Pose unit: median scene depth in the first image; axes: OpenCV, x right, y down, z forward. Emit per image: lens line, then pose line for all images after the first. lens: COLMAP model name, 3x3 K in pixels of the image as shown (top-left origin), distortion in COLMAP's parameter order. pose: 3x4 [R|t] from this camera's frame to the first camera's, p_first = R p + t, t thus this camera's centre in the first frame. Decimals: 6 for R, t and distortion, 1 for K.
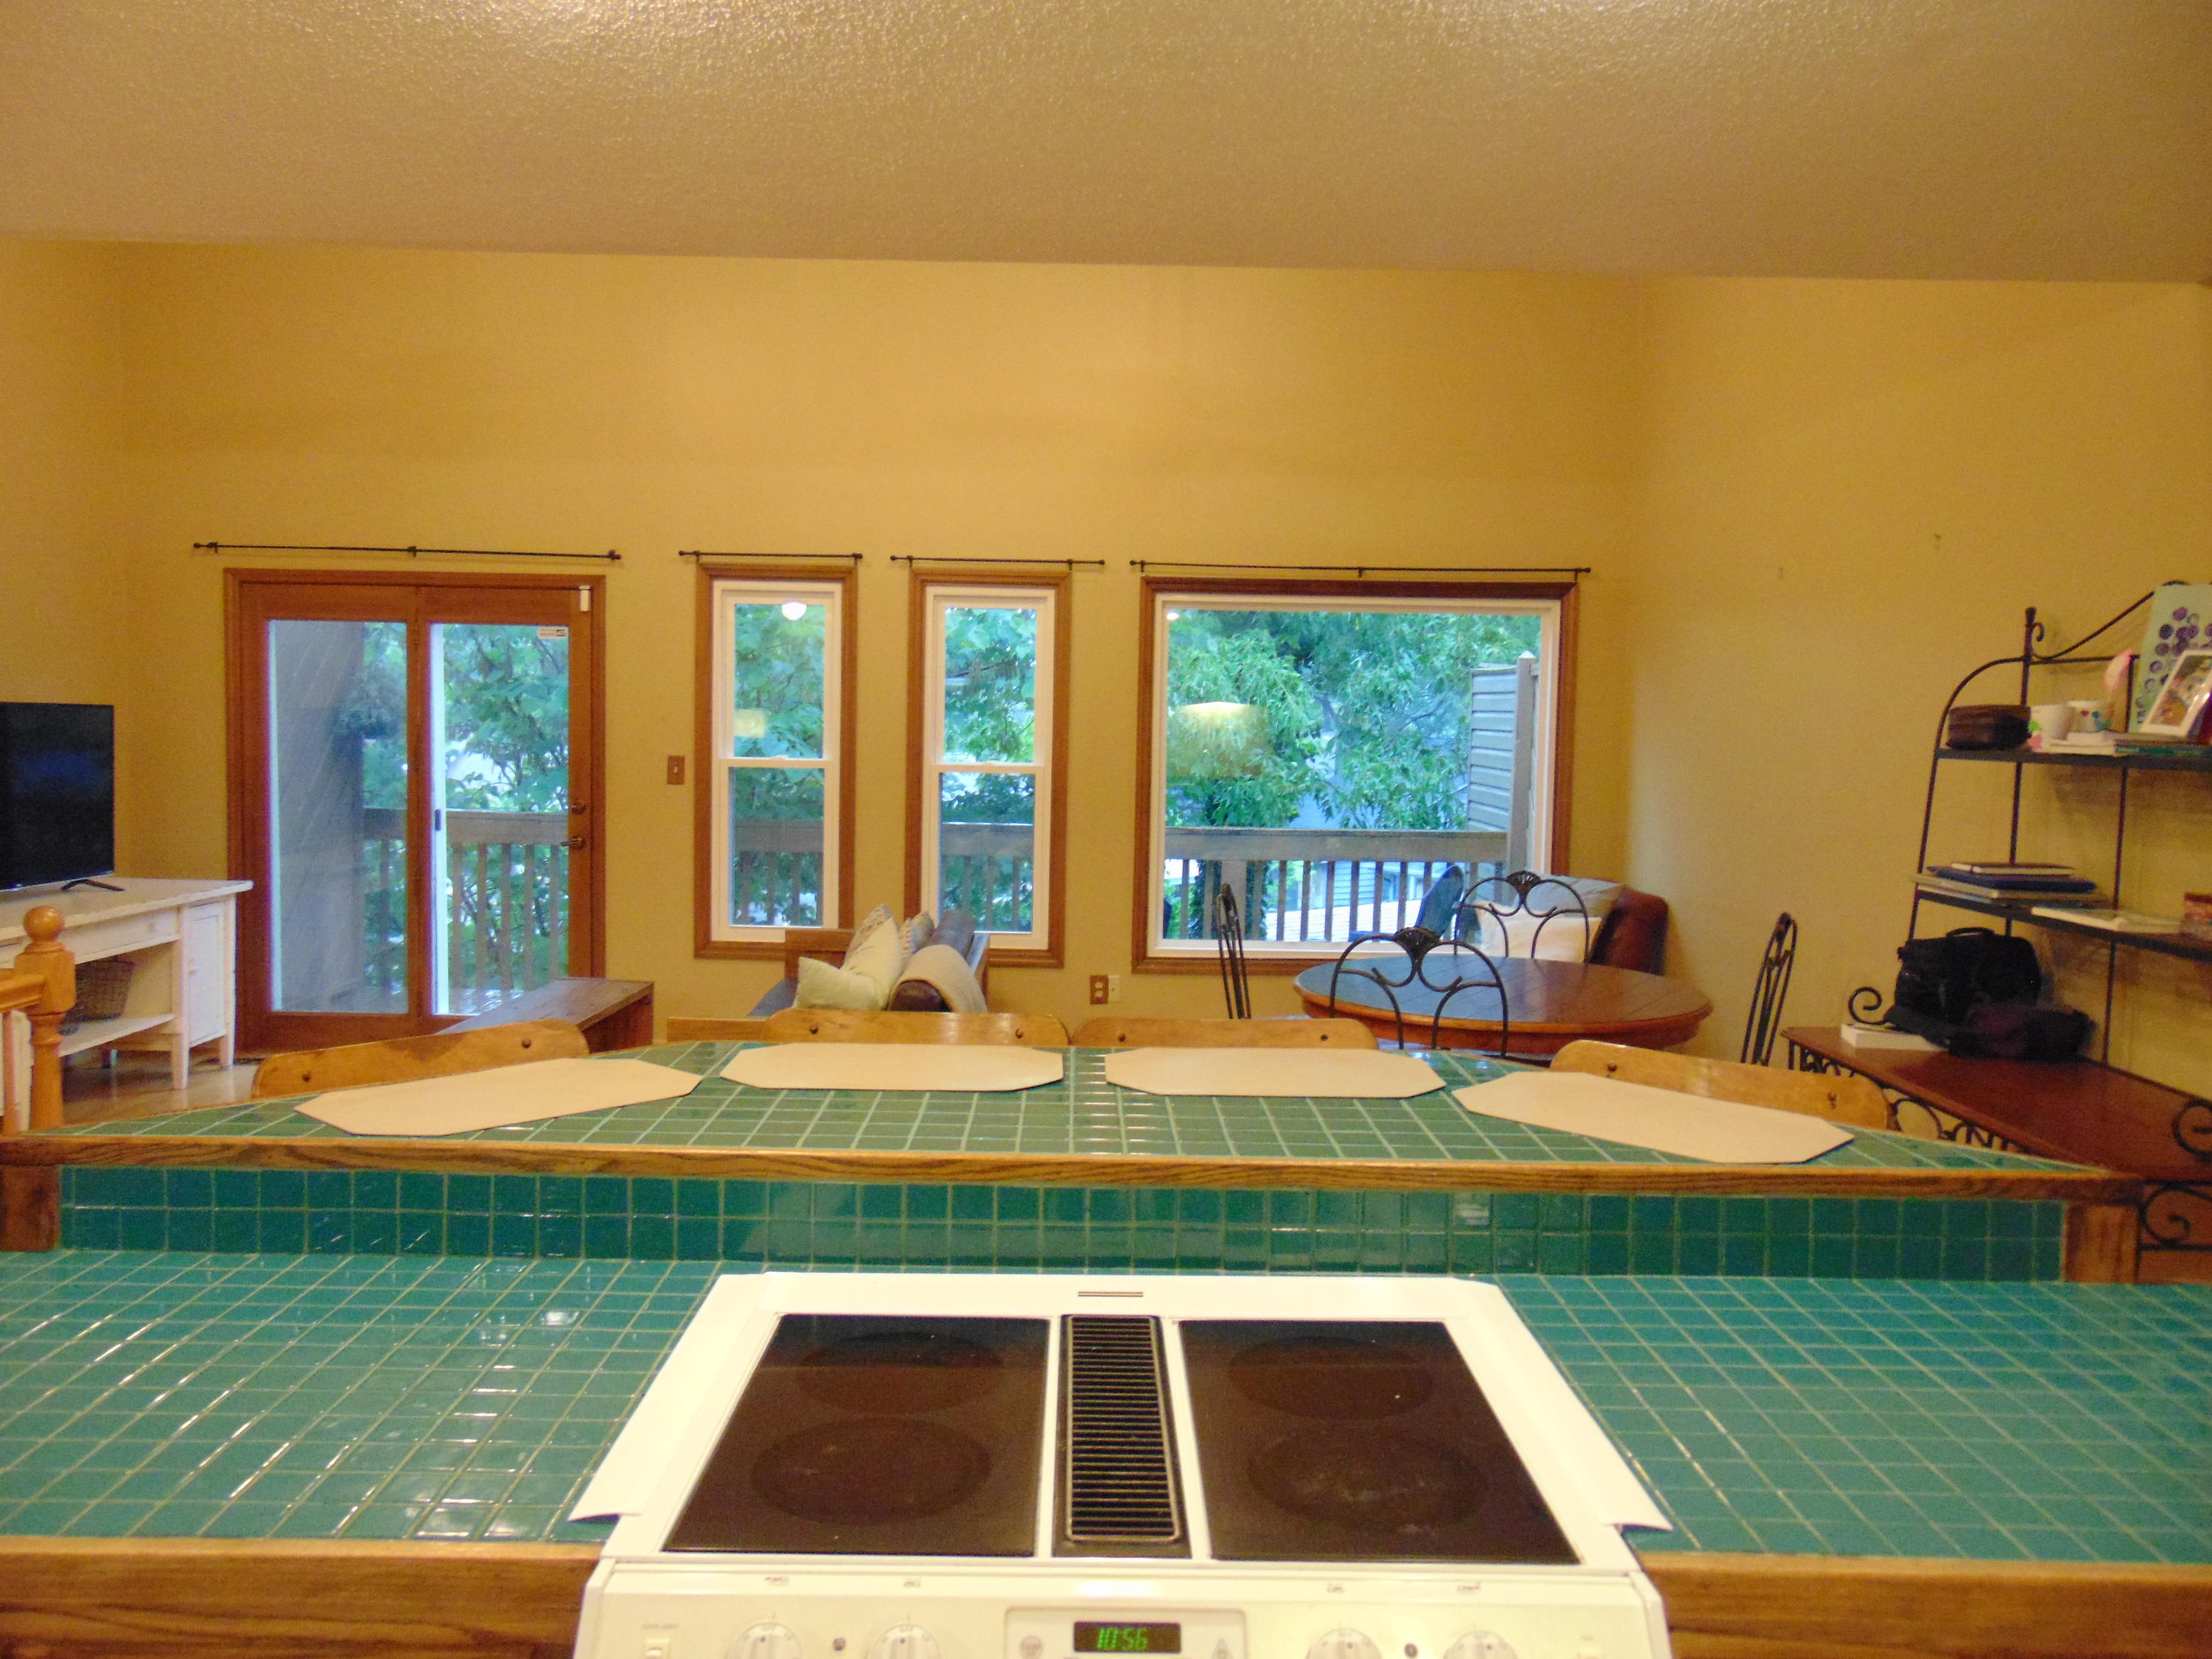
lens RADIAL K [[1660.3, 0, 1097.4], [0, 1660.3, 833.5], [0, 0, 1]] dist [-0.034220, 0.071663]
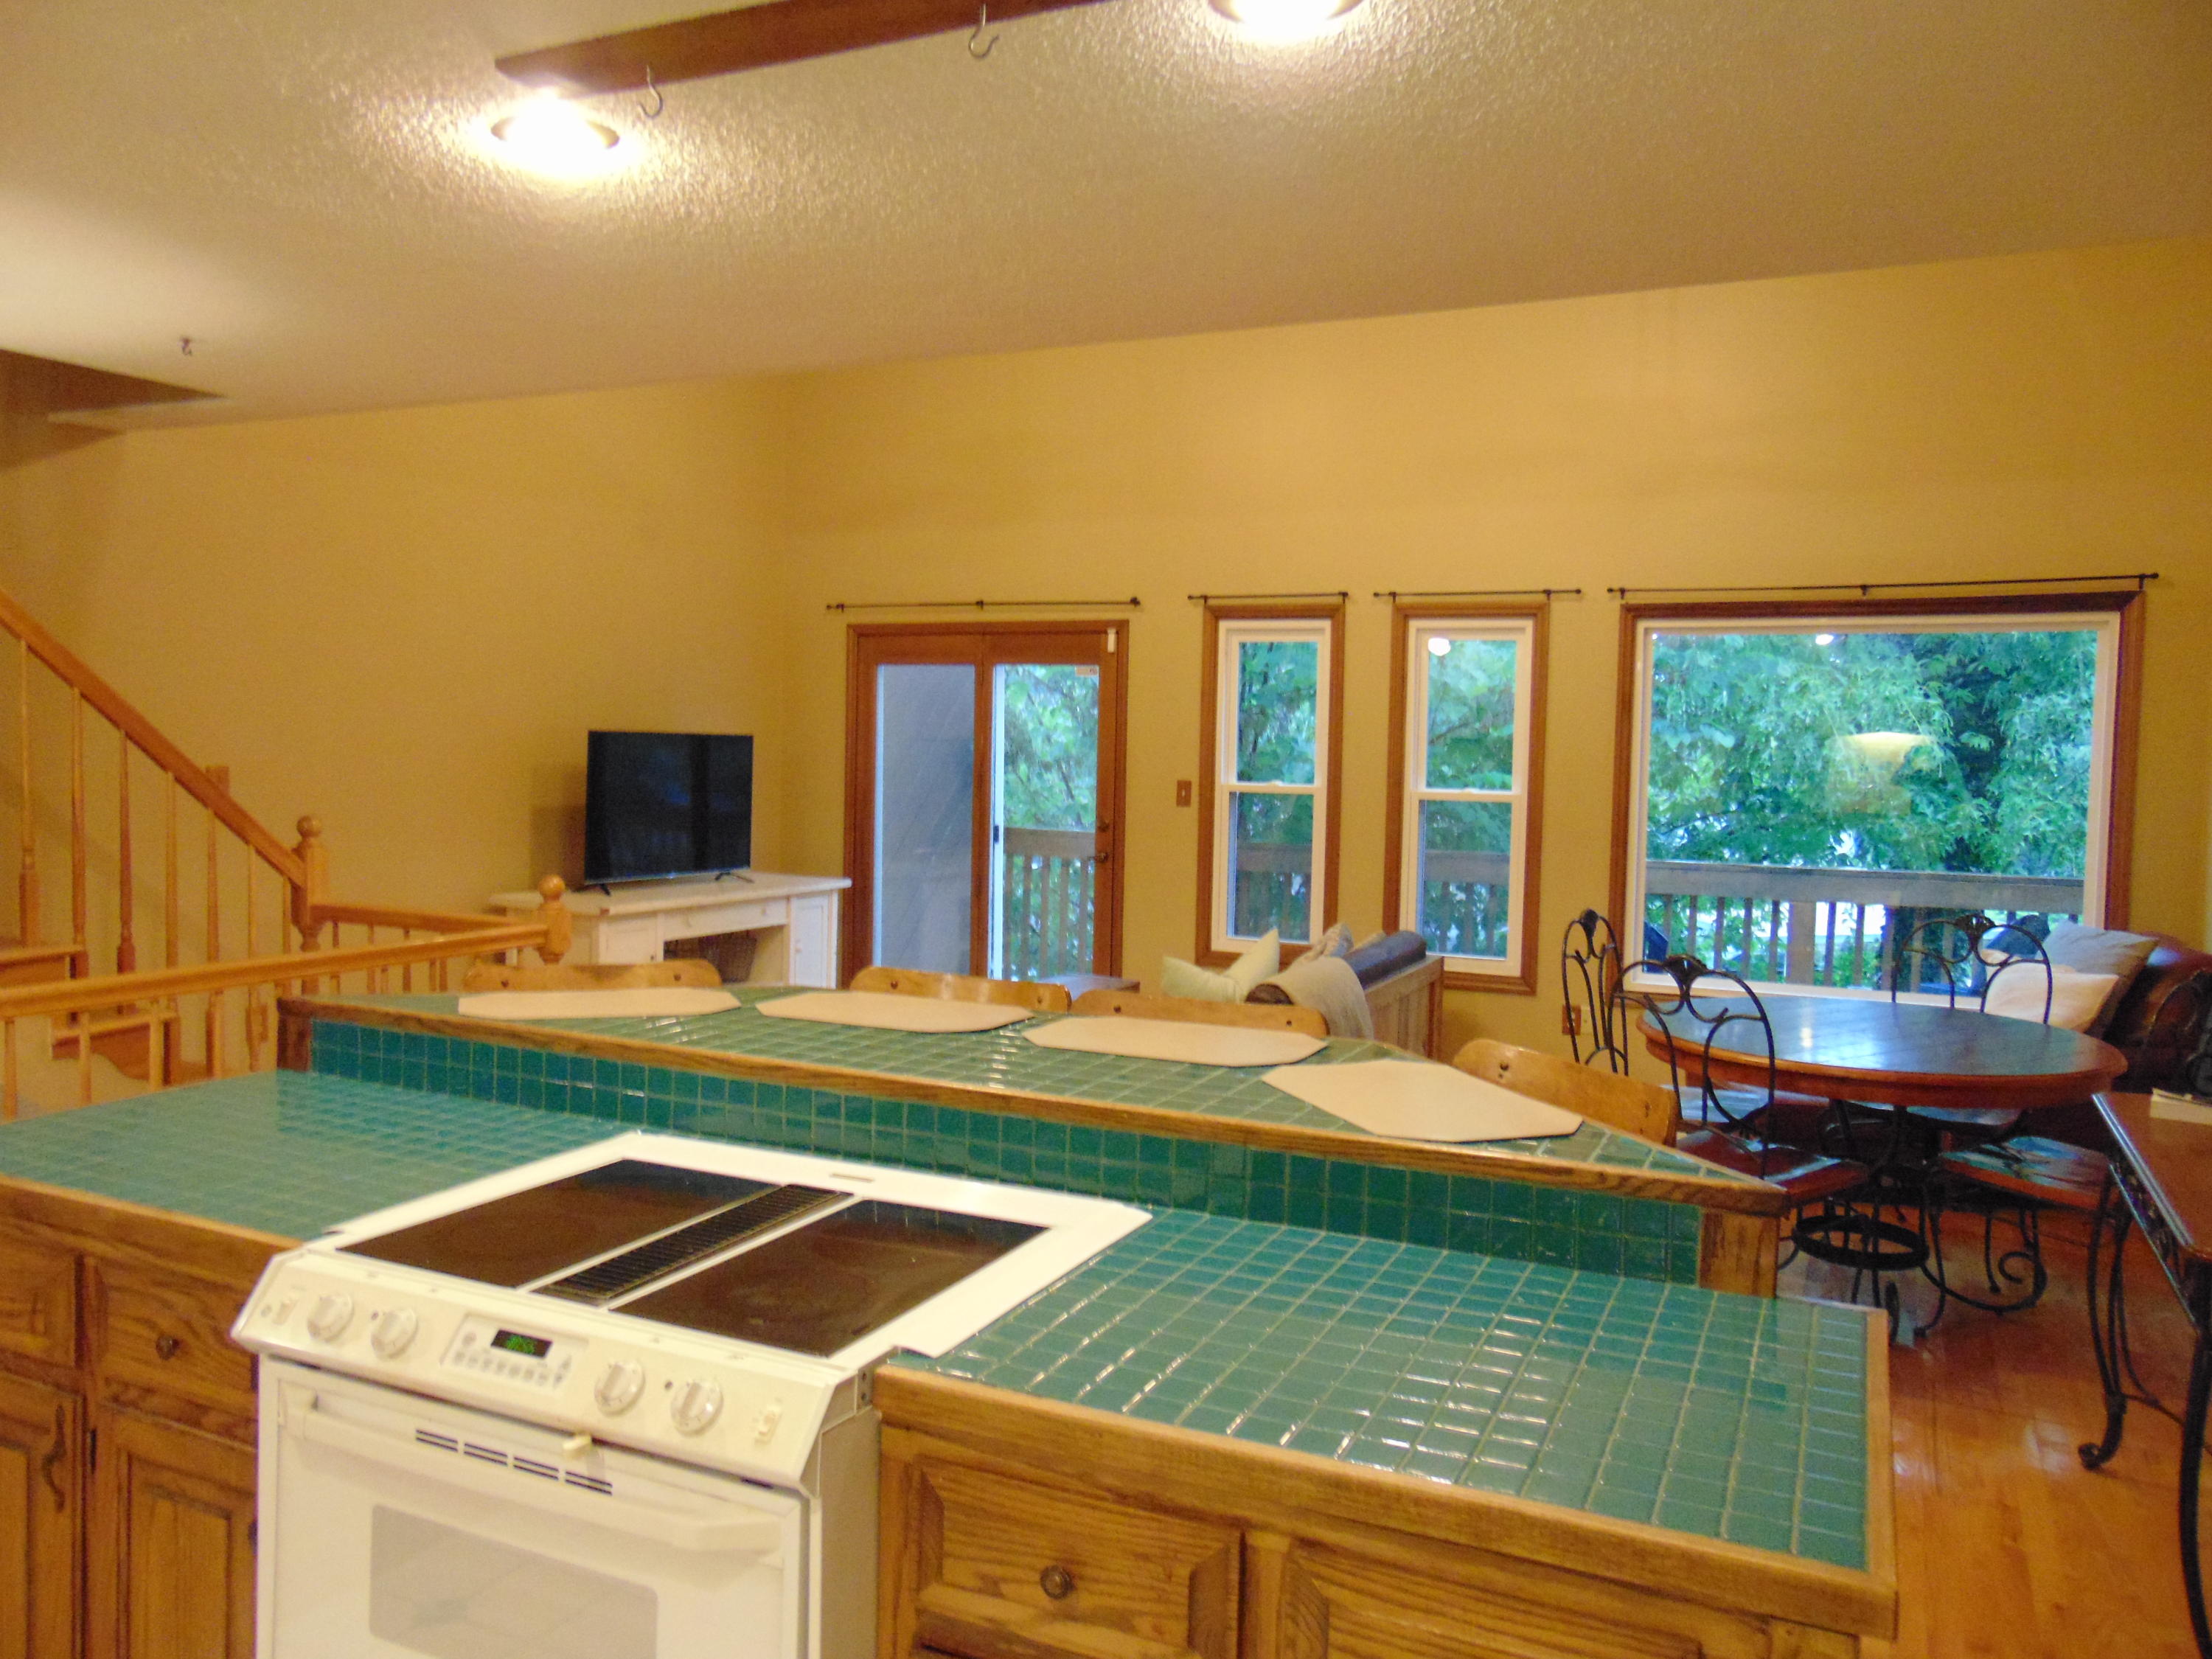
lens RADIAL K [[1660.3, 0, 1091.8], [0, 1660.3, 809.0], [0, 0, 1]] dist [-0.034220, 0.071663]
pose [[0.895394, 0.017355, -0.444937, 0.186114], [-0.033670, 0.999018, -0.028790, 0.006335], [0.444001, 0.040759, 0.895099, -0.017762]]
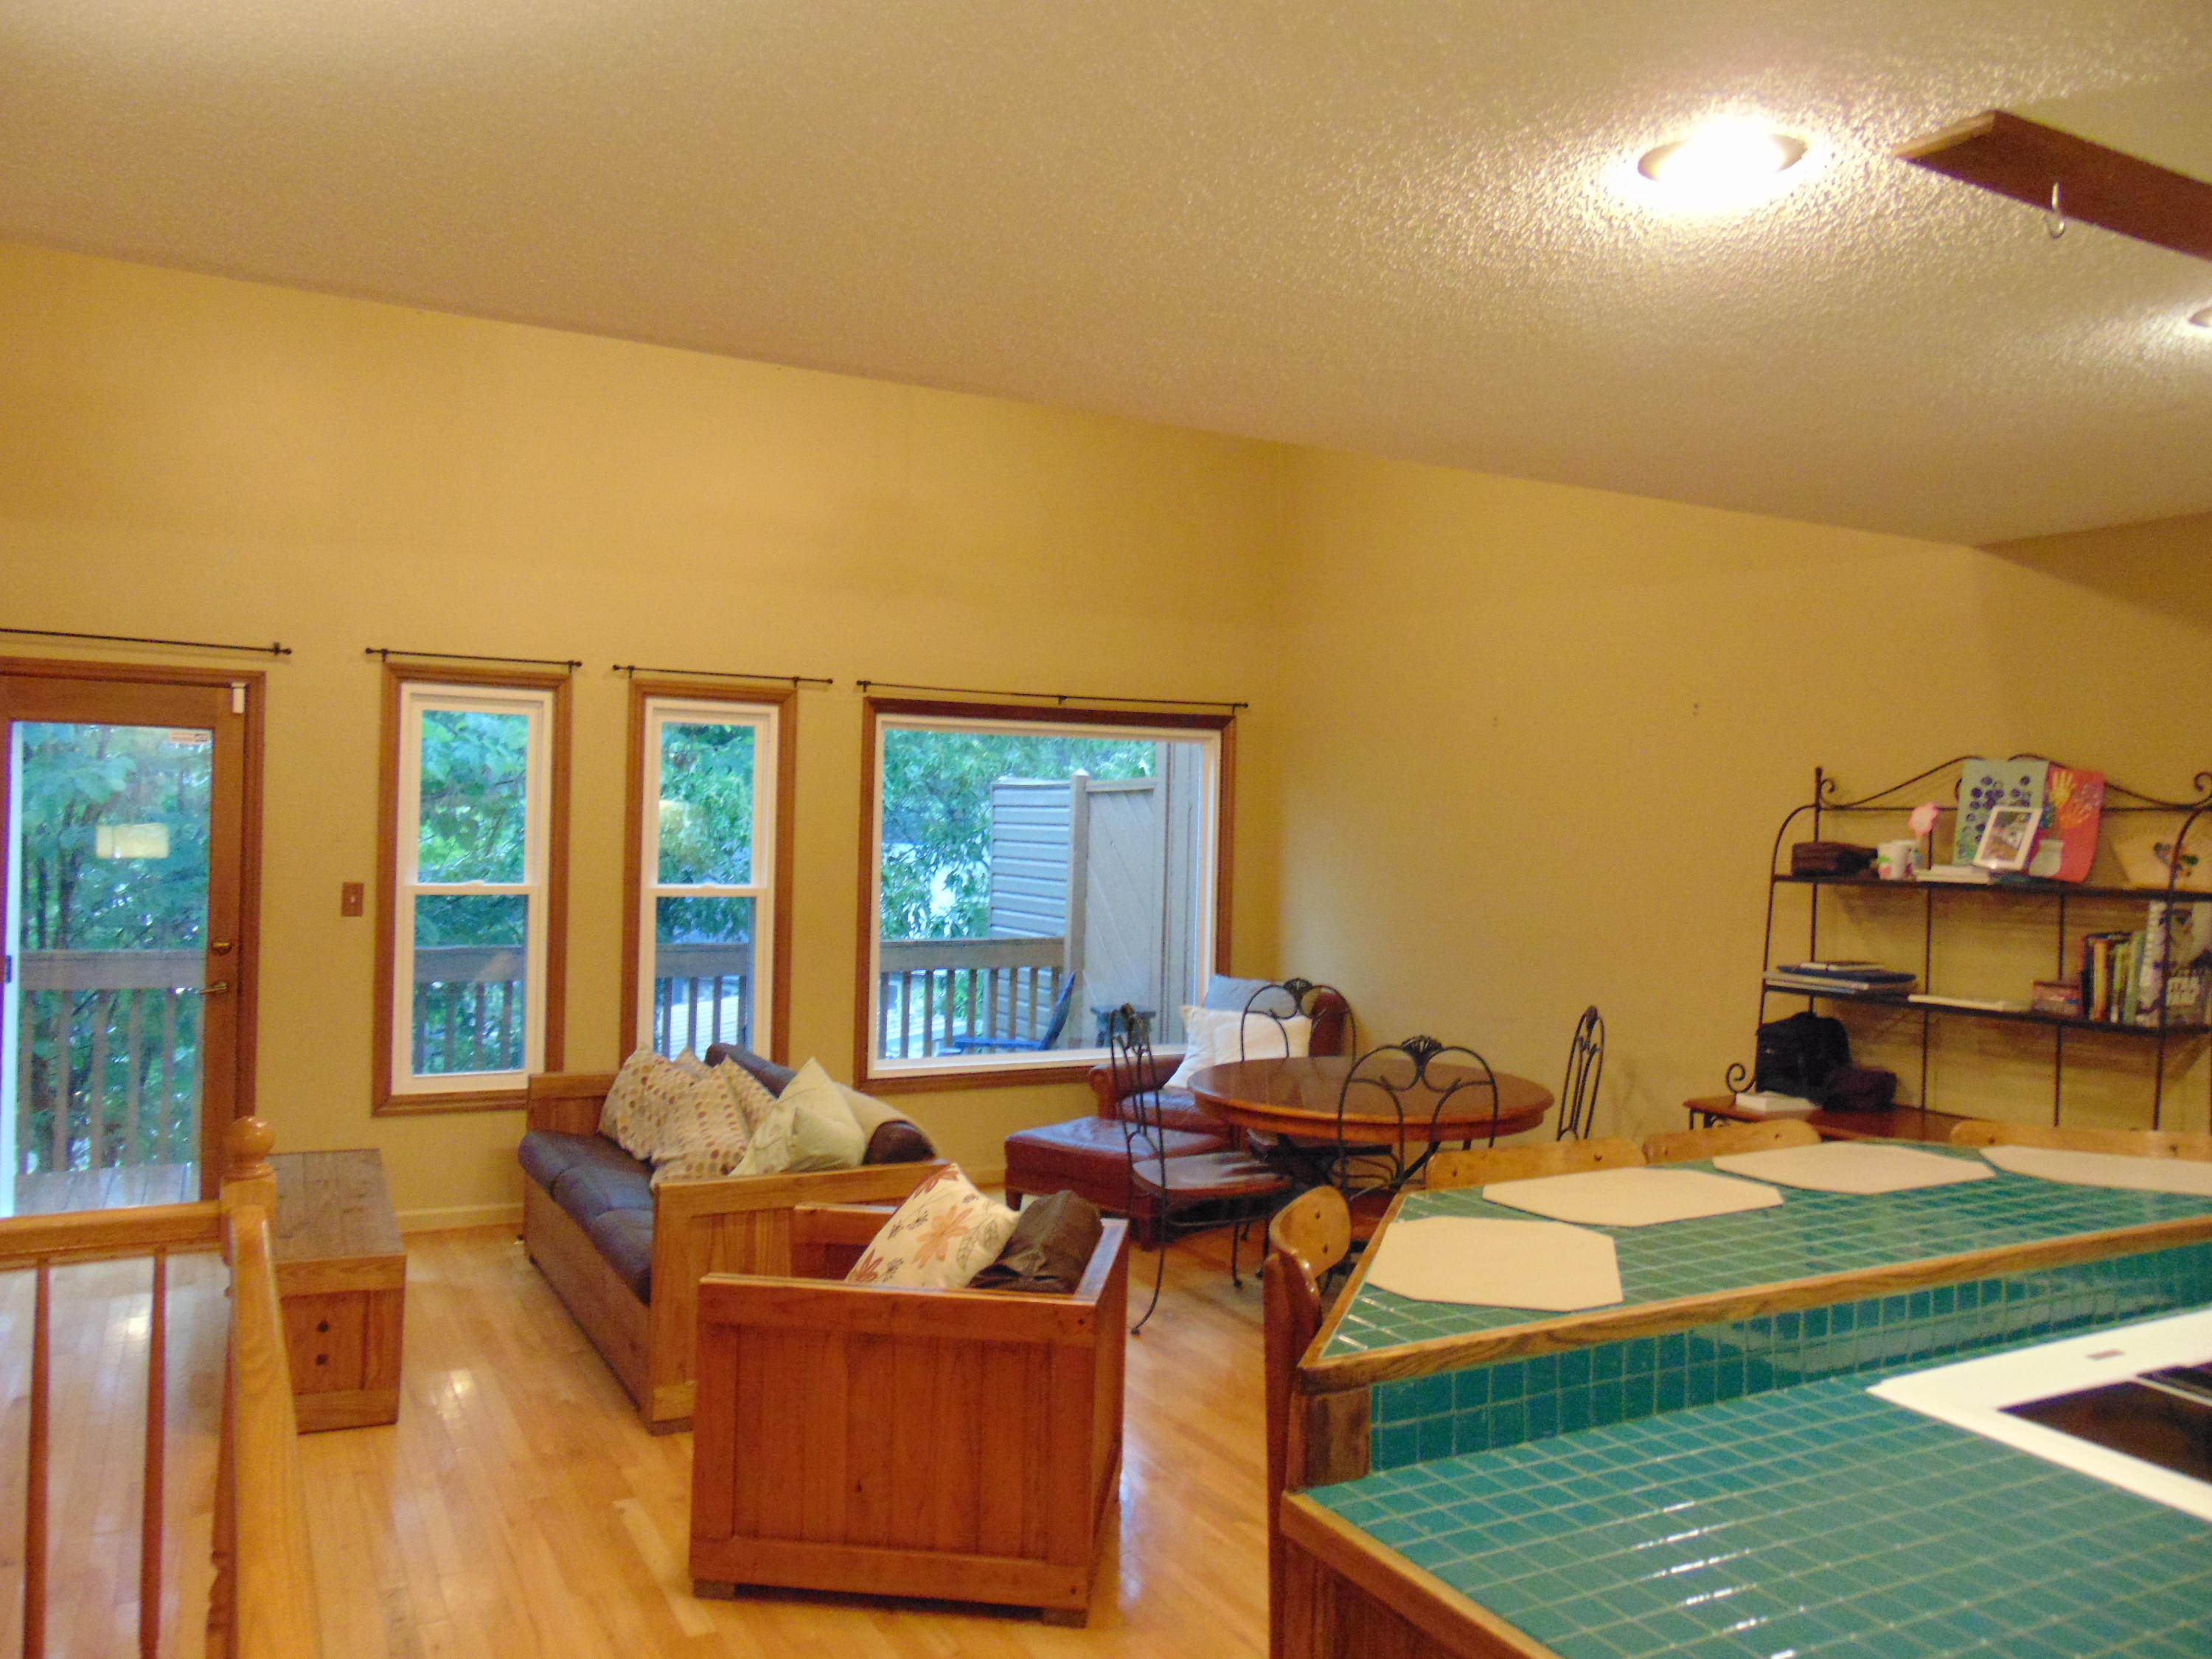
lens RADIAL K [[1660.3, 0, 1100.3], [0, 1660.3, 826.8], [0, 0, 1]] dist [-0.034220, 0.071663]
pose [[0.883527, -0.000167, 0.468380, -0.318238], [0.028496, 0.998167, -0.053396, -0.019221], [-0.467512, 0.060524, 0.881912, 0.056864]]
